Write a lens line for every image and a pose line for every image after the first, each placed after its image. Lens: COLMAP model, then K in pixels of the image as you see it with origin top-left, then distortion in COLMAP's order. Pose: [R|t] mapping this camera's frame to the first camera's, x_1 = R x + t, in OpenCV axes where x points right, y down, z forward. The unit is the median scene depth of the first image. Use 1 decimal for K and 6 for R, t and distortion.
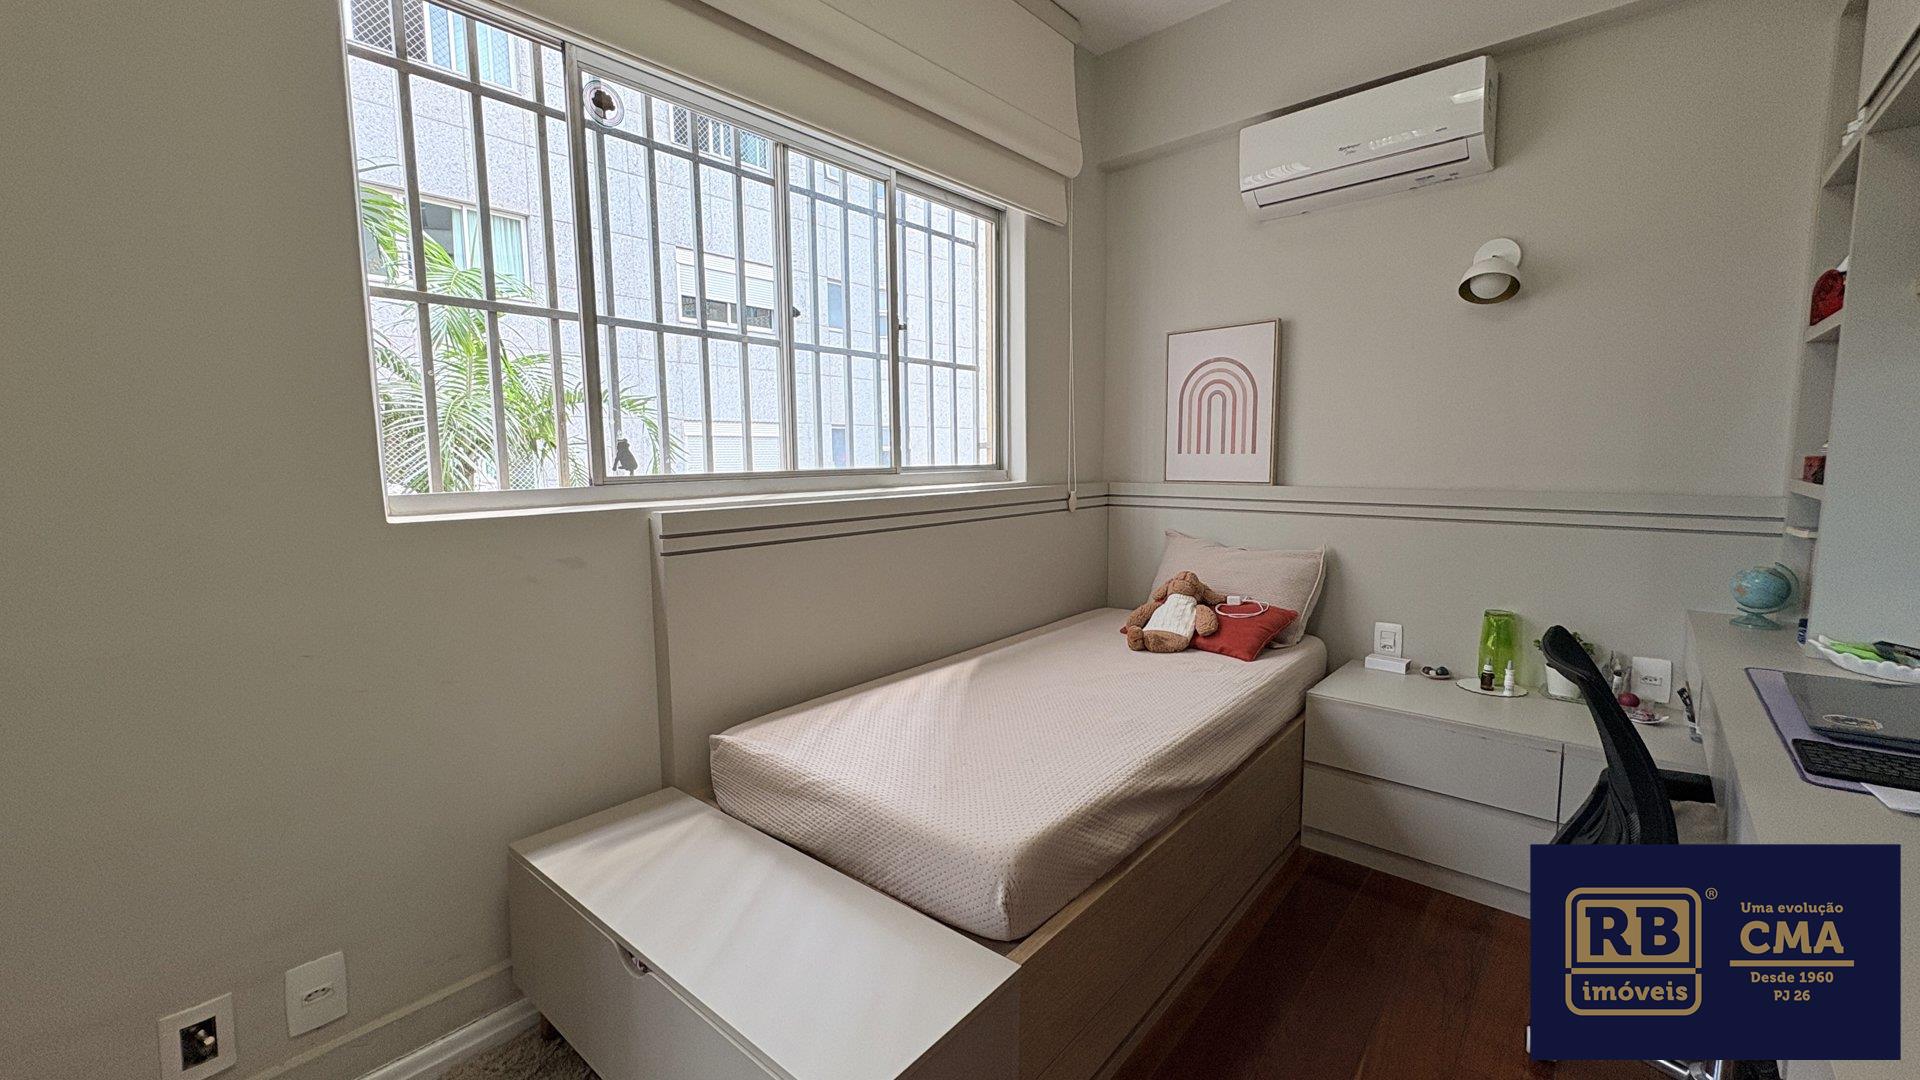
lens RADIAL K [[764.3, 0, 963.4], [0, 764.3, 534.8], [0, 0, 1]] dist [0.001992, 0.000164]
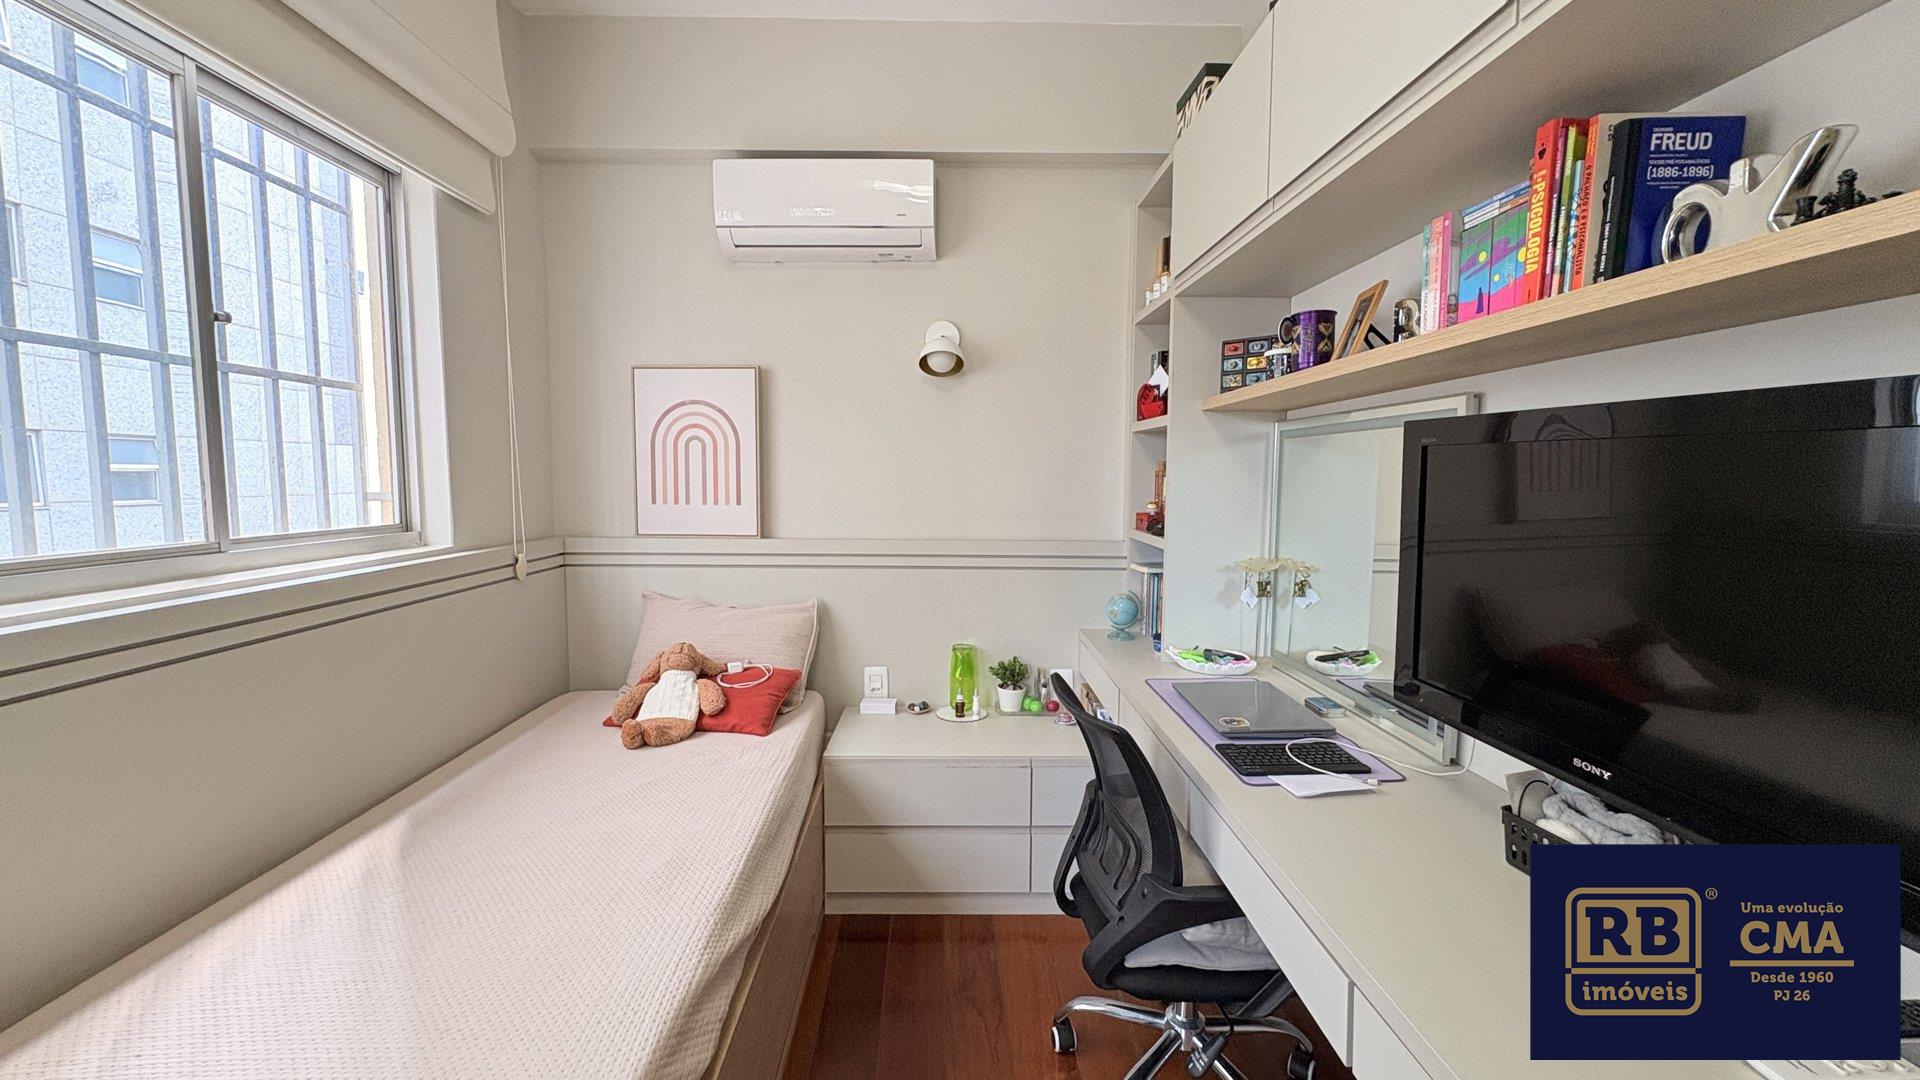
lens RADIAL K [[764.3, 0, 960.2], [0, 764.3, 536.7], [0, 0, 1]] dist [0.001992, 0.000164]
pose [[0.739264, -0.041547, 0.672133, -0.060078], [0.058590, 0.998278, -0.002735, -0.055420], [-0.670862, 0.041402, 0.740425, 0.137939]]
